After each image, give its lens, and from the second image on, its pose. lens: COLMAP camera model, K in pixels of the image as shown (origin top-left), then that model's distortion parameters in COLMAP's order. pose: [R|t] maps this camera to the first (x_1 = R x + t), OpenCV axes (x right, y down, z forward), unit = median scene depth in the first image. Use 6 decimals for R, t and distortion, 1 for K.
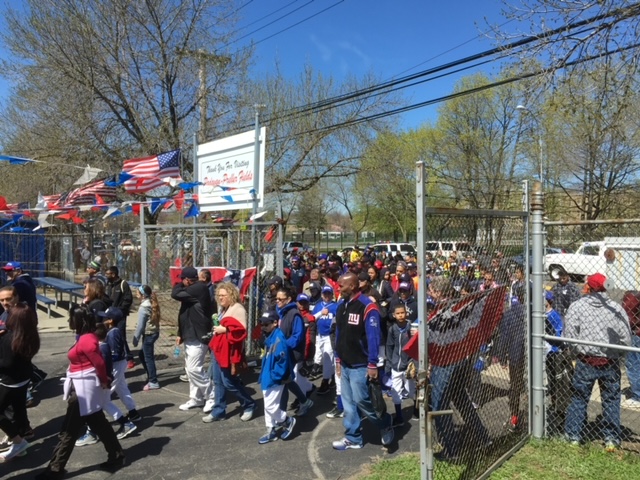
lens RADIAL K [[559.3, 0, 320.0], [0, 559.3, 240.0], [0, 0, 1]] dist [0.103929, -0.153758]
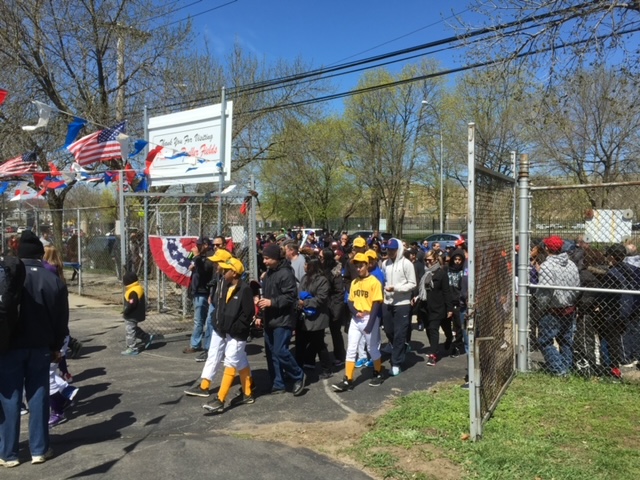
lens RADIAL K [[559.3, 0, 320.0], [0, 559.3, 240.0], [0, 0, 1]] dist [0.103929, -0.153758]
pose [[0.980393, 0.002480, 0.197034, -0.141568], [-0.005208, 0.999898, 0.013332, 0.034667], [-0.196981, -0.014097, 0.980306, -0.030865]]
